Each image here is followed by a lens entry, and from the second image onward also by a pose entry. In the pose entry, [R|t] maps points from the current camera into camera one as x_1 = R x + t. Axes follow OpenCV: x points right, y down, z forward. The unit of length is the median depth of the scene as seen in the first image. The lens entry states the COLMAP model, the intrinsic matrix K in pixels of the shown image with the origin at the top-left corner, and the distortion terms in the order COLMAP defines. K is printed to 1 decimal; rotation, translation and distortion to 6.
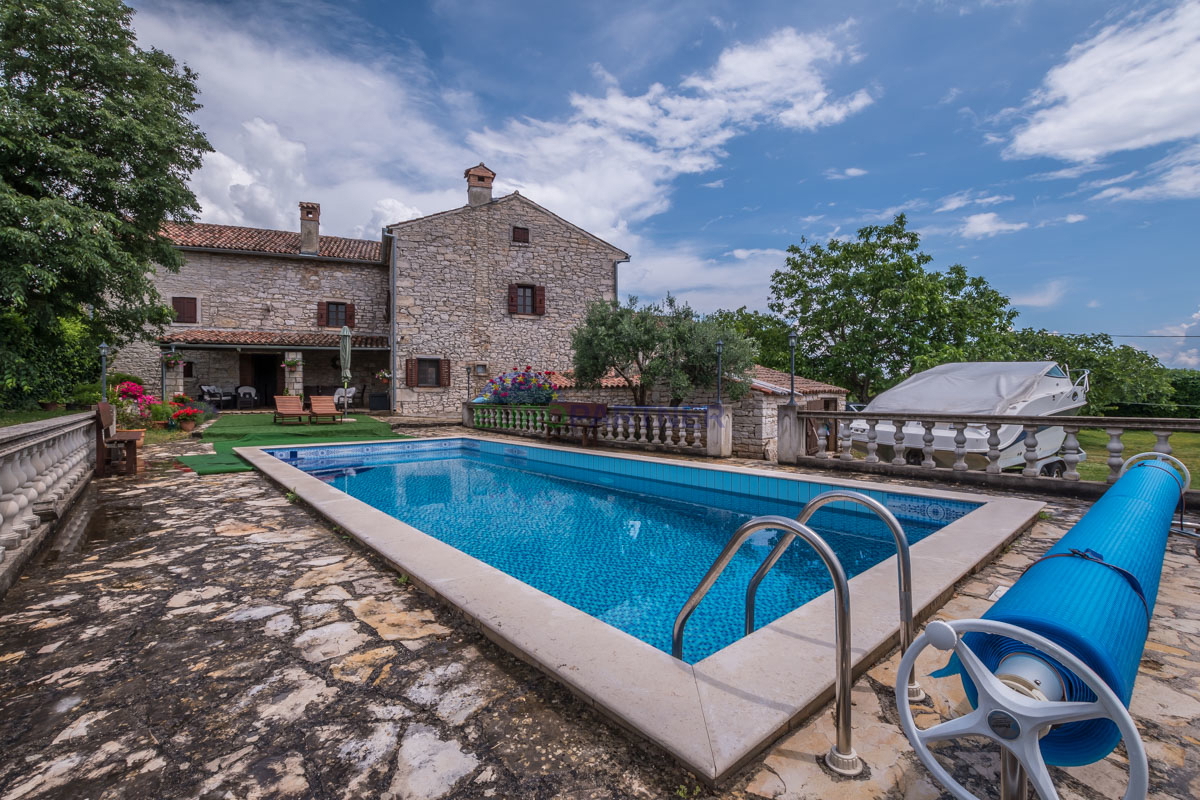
lens RADIAL K [[522.2, 0, 602.6], [0, 522.2, 401.5], [0, 0, 1]] dist [-0.027946, 0.005802]
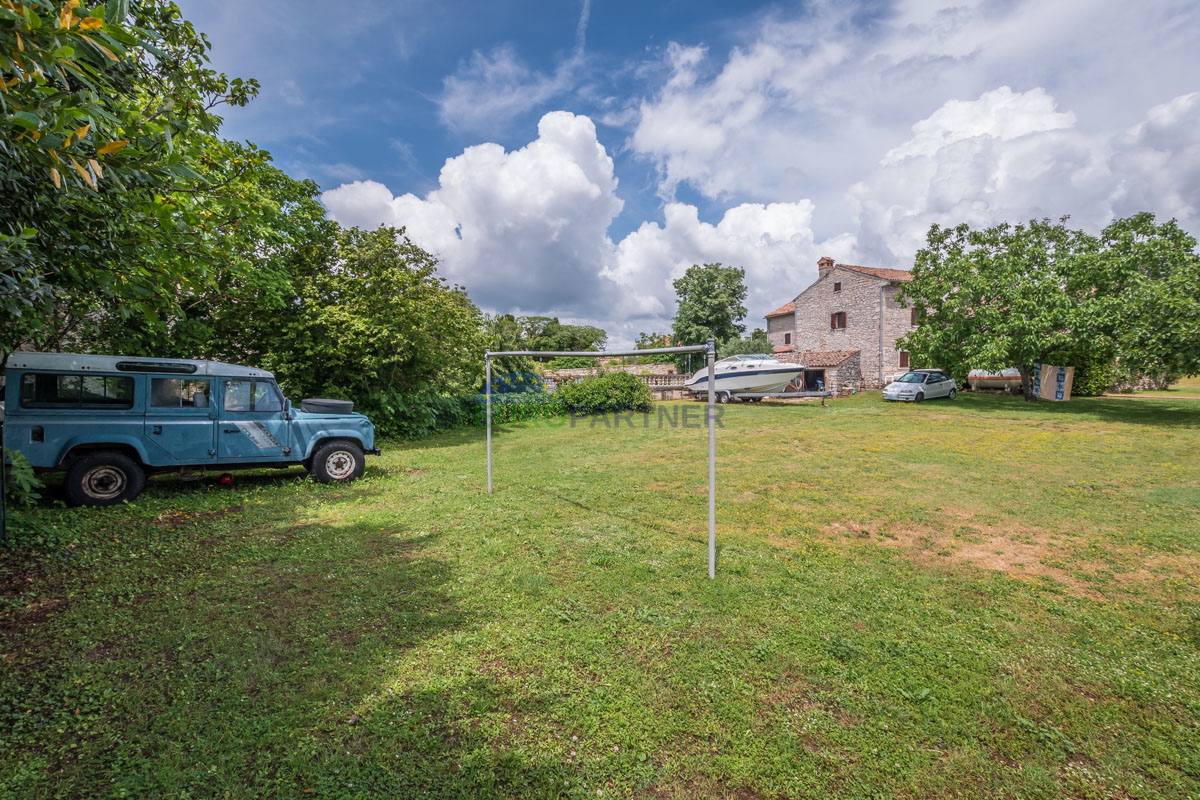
lens RADIAL K [[546.5, 0, 616.6], [0, 546.5, 393.7], [0, 0, 1]] dist [0.008238, -0.000931]
pose [[0.000207, 0.022119, -0.999755, 1.865310], [-0.001038, 0.999755, 0.022119, 0.029152], [0.999999, 0.001033, 0.000230, 0.187732]]
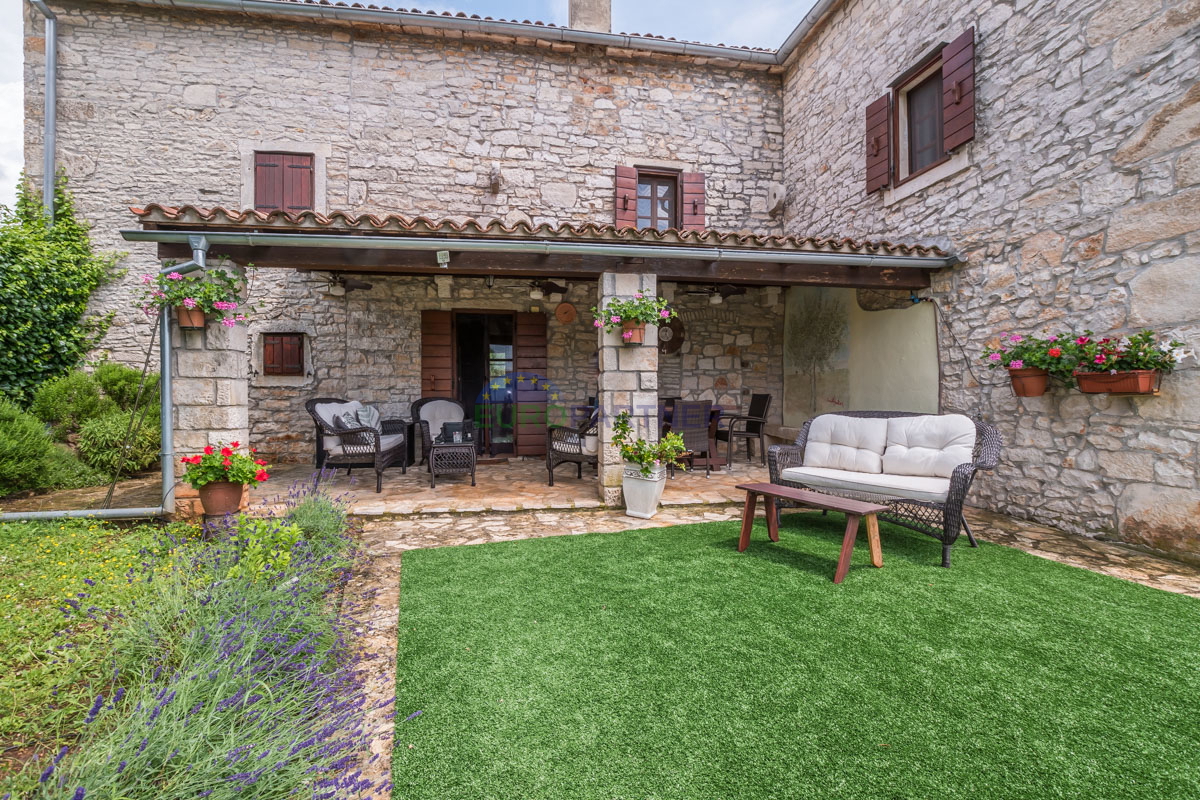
lens RADIAL K [[509.9, 0, 592.6], [0, 509.9, 400.1], [0, 0, 1]] dist [-0.002146, -0.000070]
pose [[0.975350, 0.001360, -0.220660, -0.540940], [-0.004209, 0.999914, -0.012440, -0.027746], [0.220624, 0.013062, 0.975271, 0.723425]]
